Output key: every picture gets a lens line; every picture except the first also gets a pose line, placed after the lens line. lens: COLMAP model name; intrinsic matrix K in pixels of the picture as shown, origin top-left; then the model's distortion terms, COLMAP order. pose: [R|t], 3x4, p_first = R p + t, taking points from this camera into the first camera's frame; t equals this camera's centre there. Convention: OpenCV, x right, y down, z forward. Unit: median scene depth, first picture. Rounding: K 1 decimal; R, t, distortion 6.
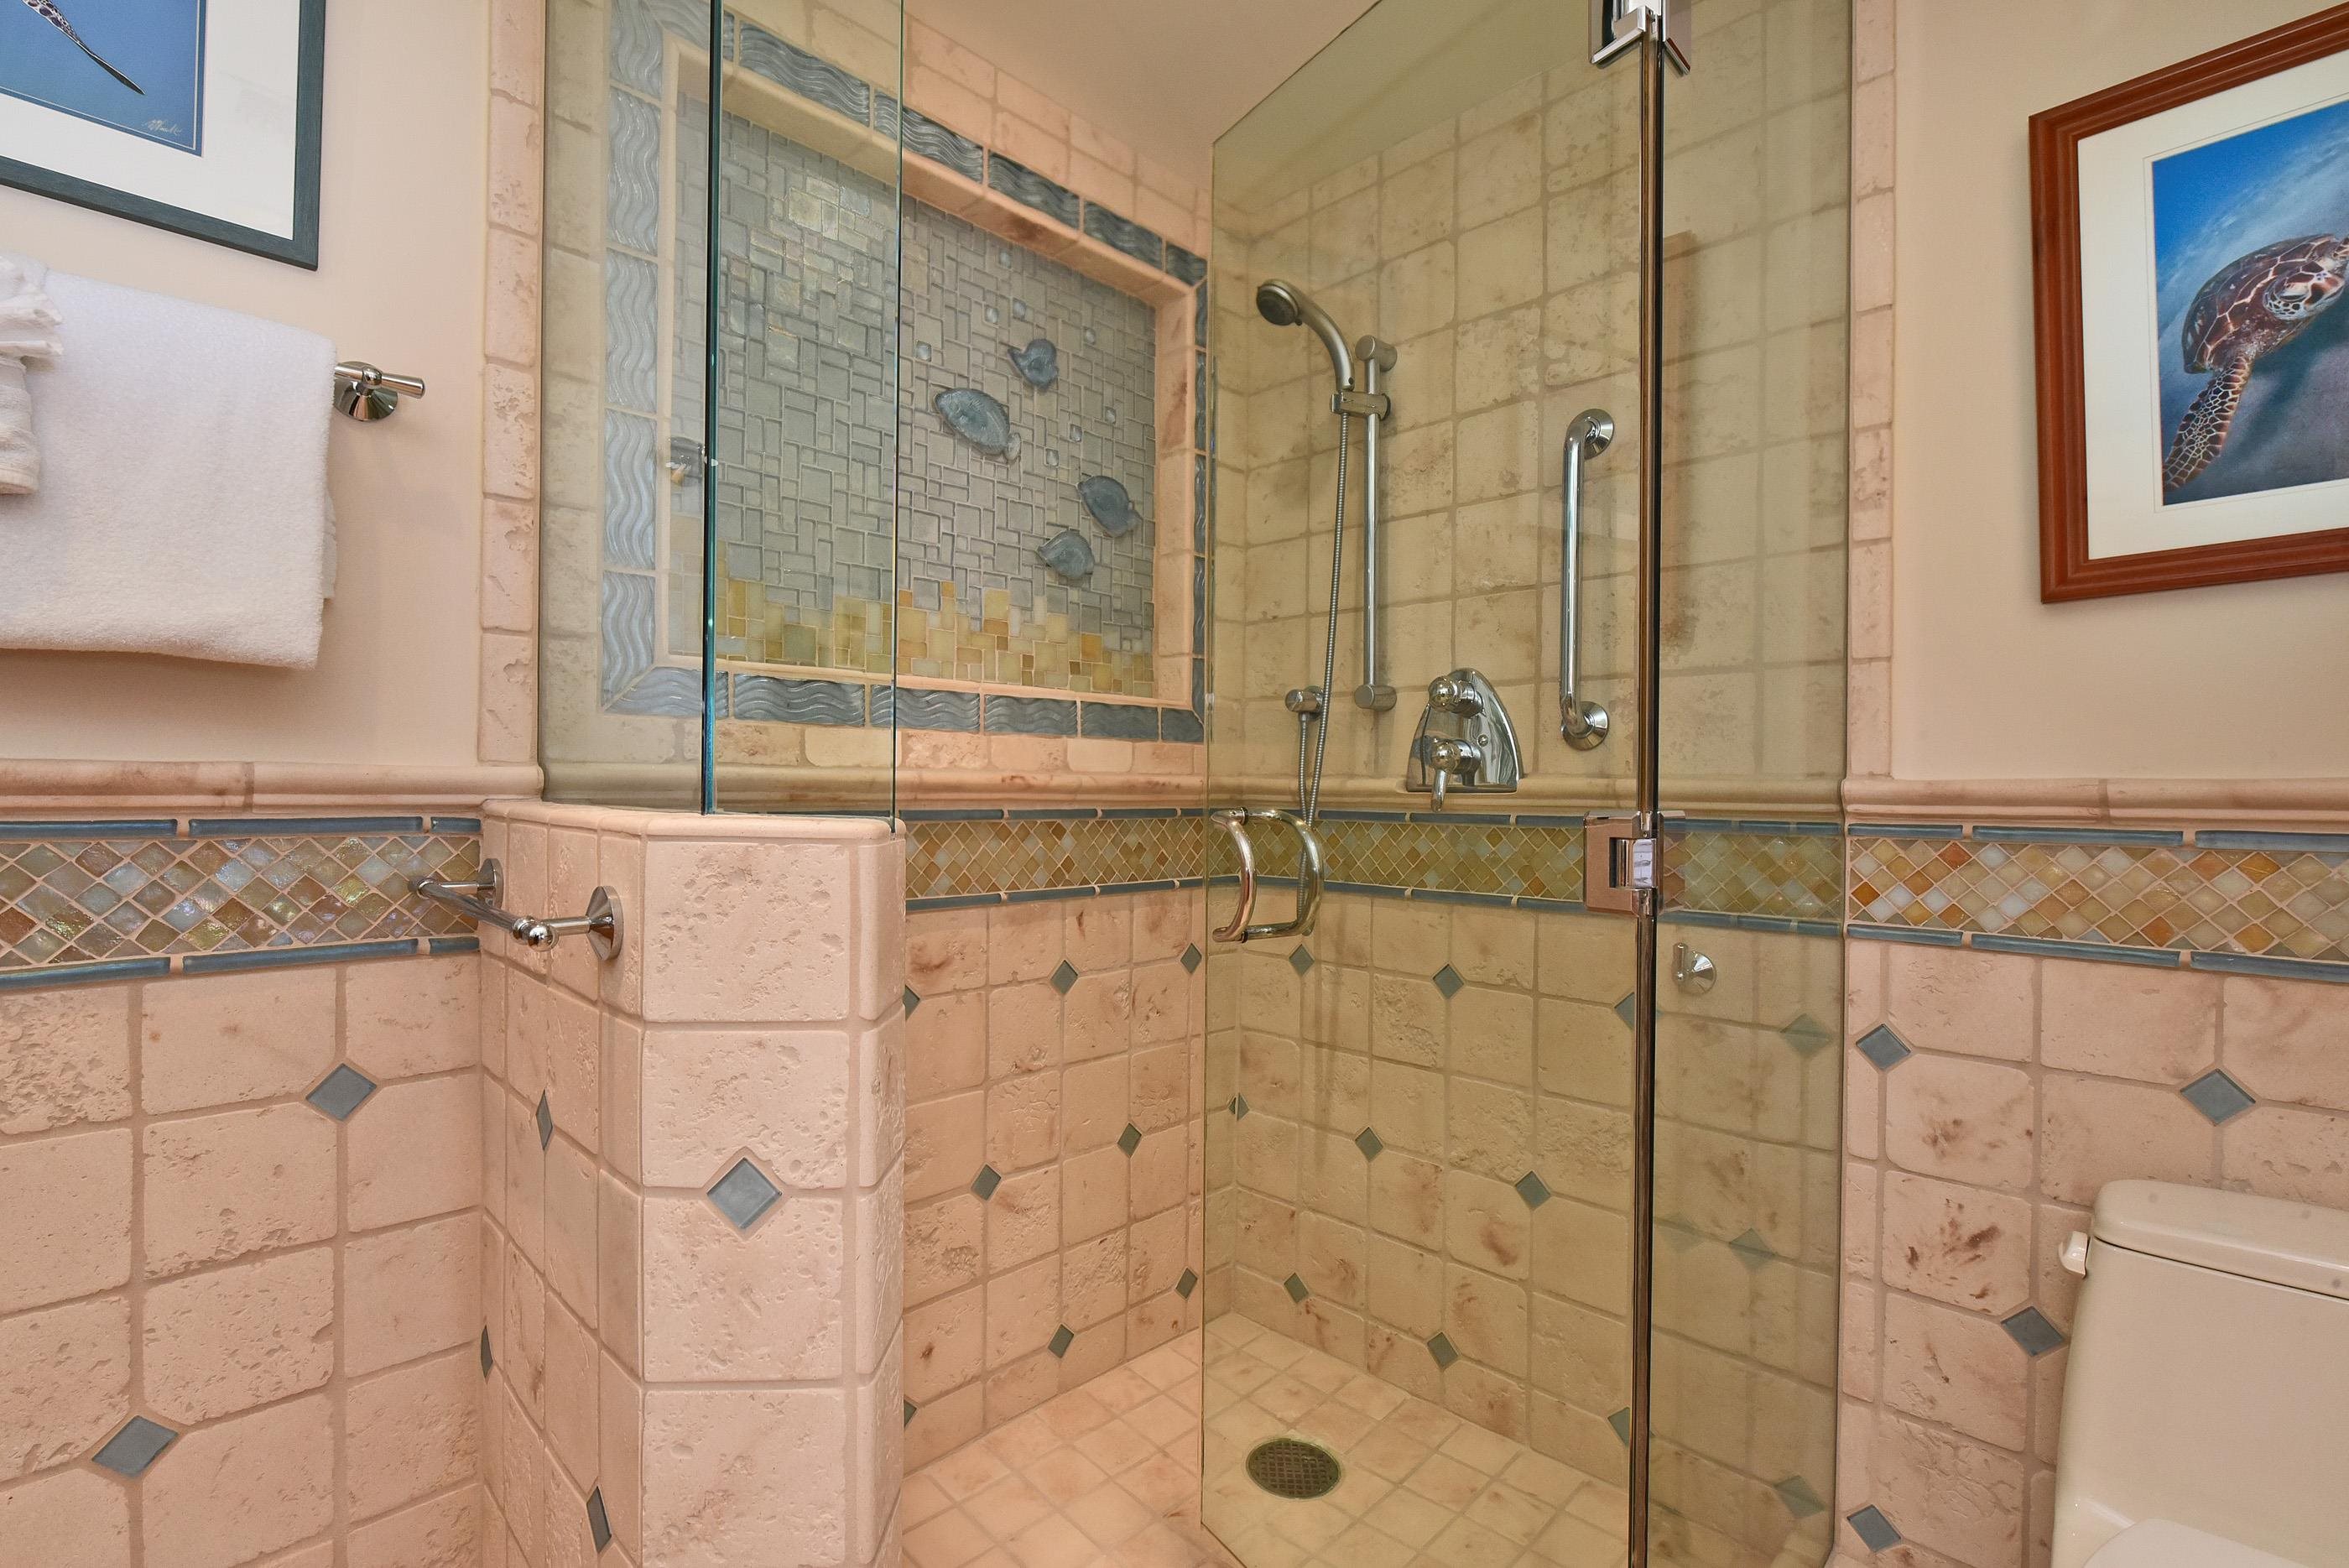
lens RADIAL K [[1085.3, 0, 1278.3], [0, 1085.3, 794.6], [0, 0, 1]] dist [-0.019481, 0.000443]
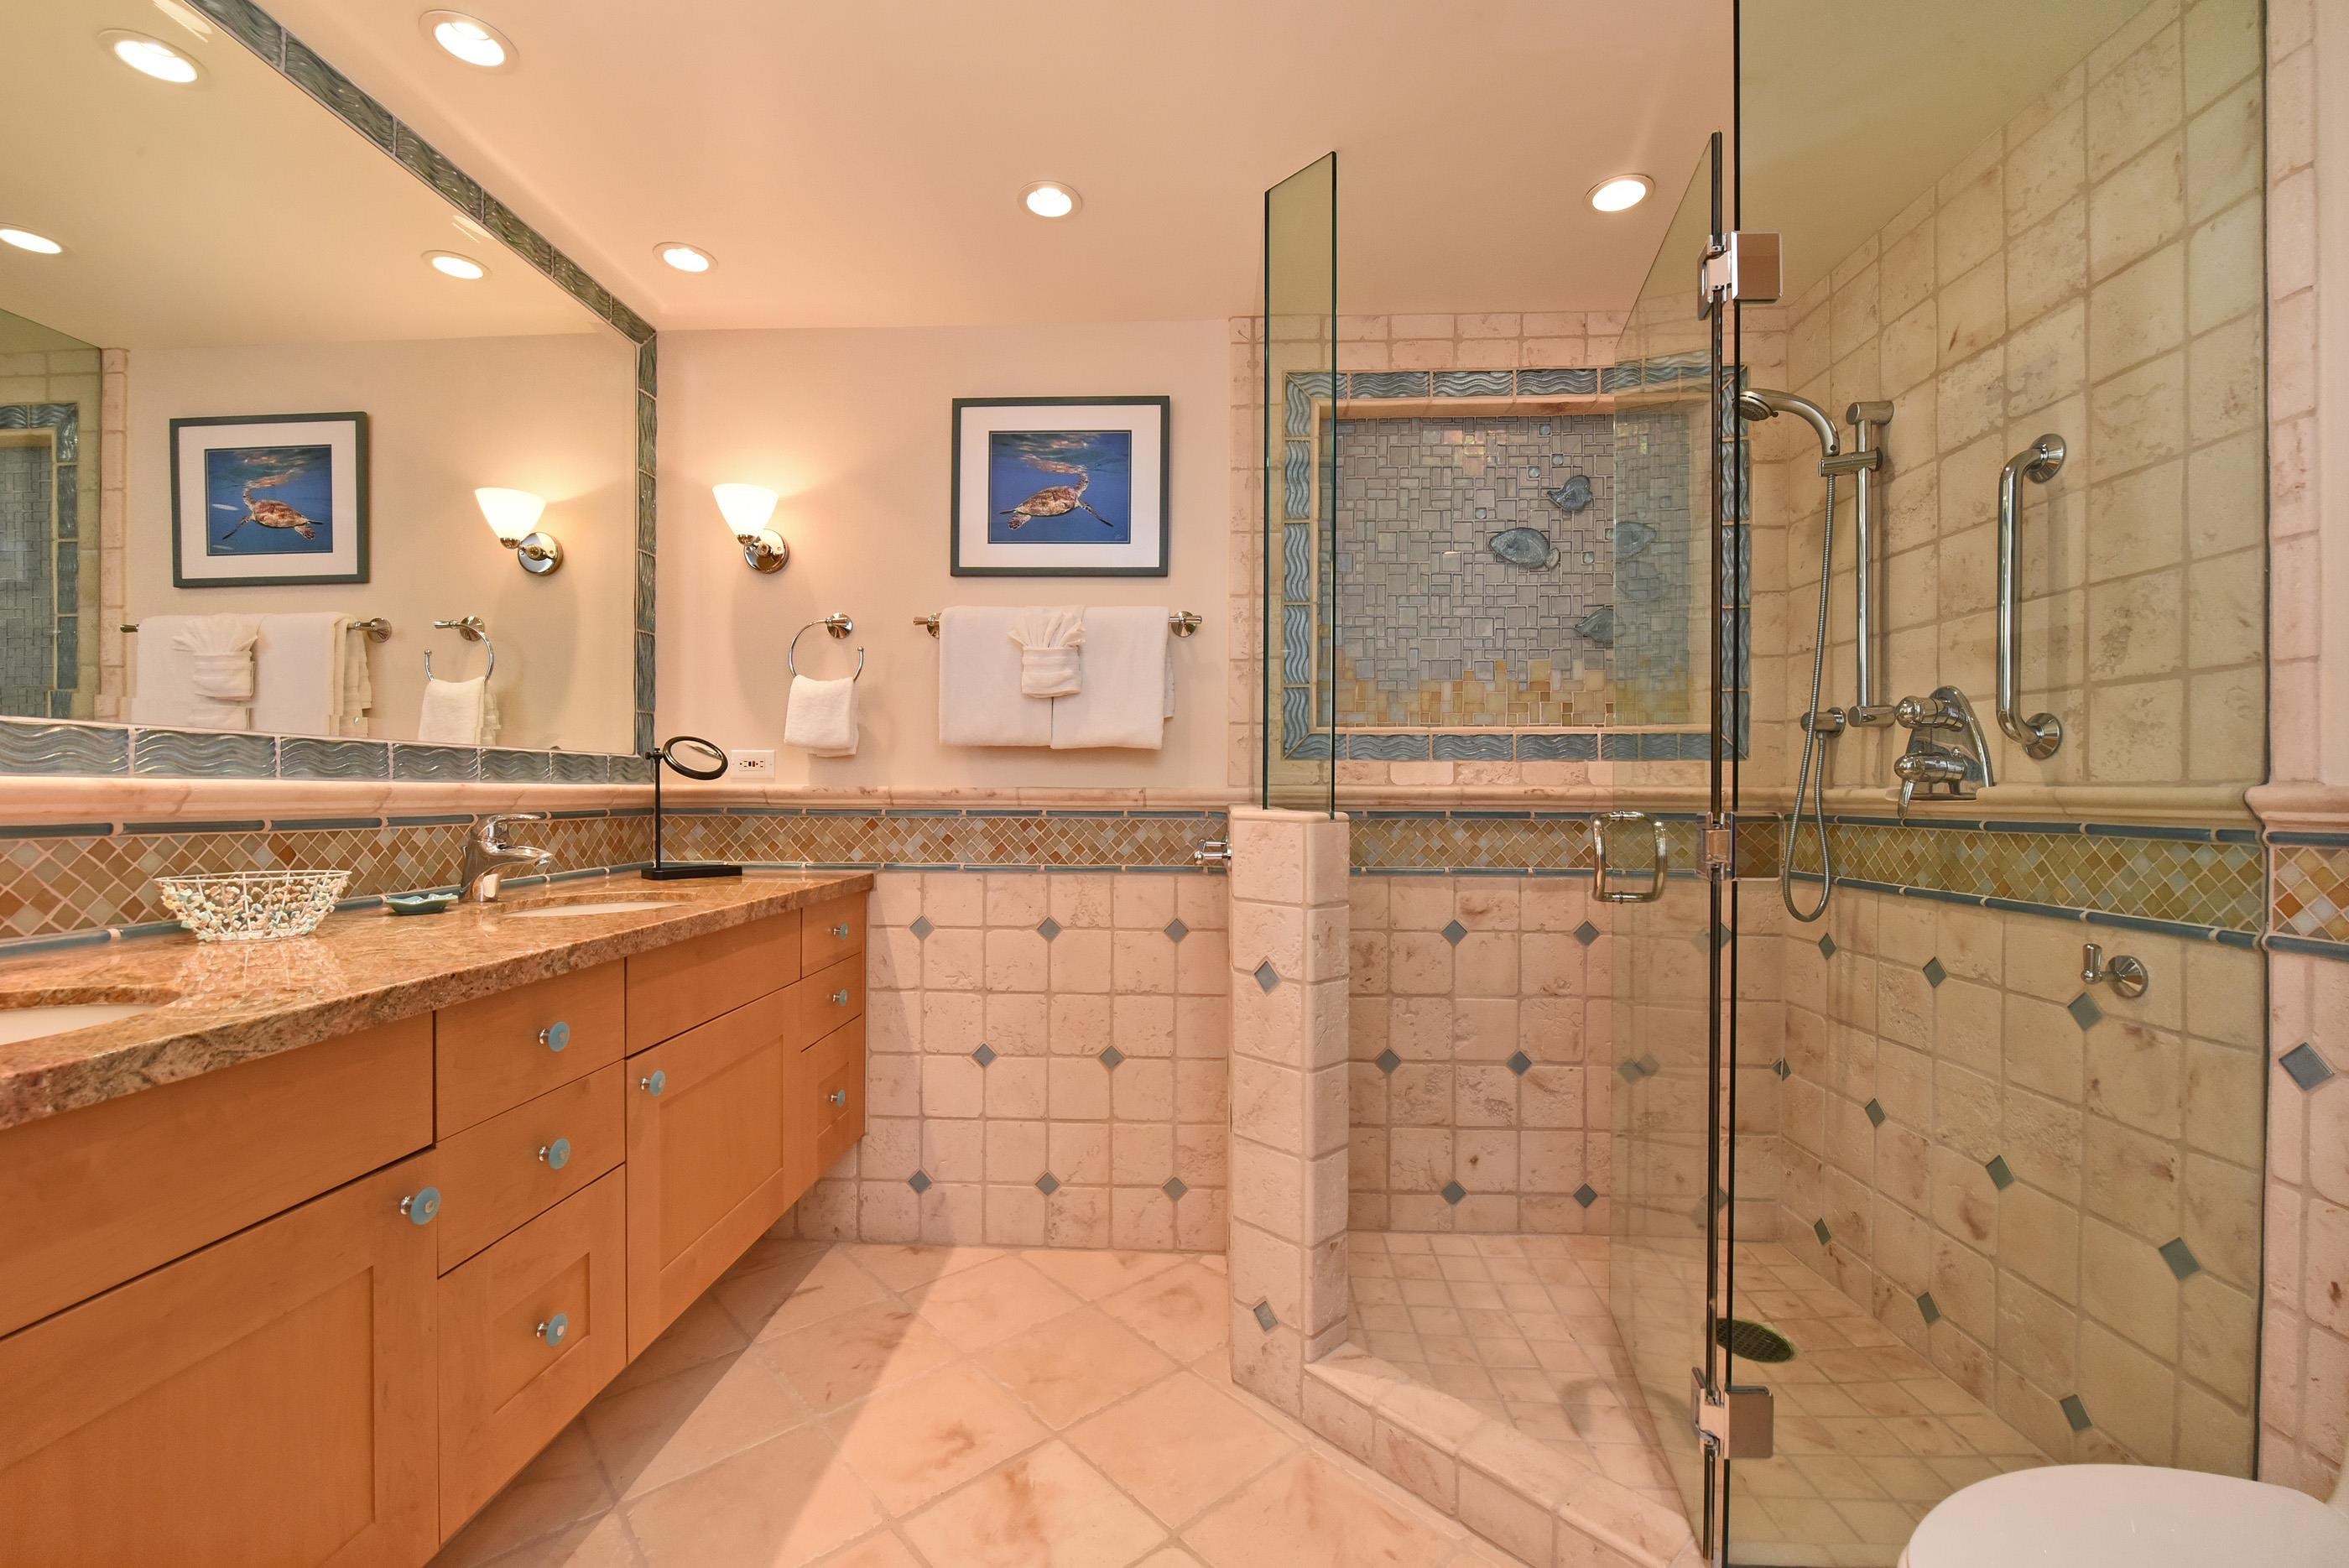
lens RADIAL K [[982.2, 0, 1176.3], [0, 982.2, 797.1], [0, 0, 1]] dist [-0.085519, 0.013443]
pose [[0.652245, -0.003403, -0.758001, 0.430984], [-0.001185, 0.999984, -0.005509, 0.001381], [0.758007, 0.004491, 0.652230, -0.225099]]
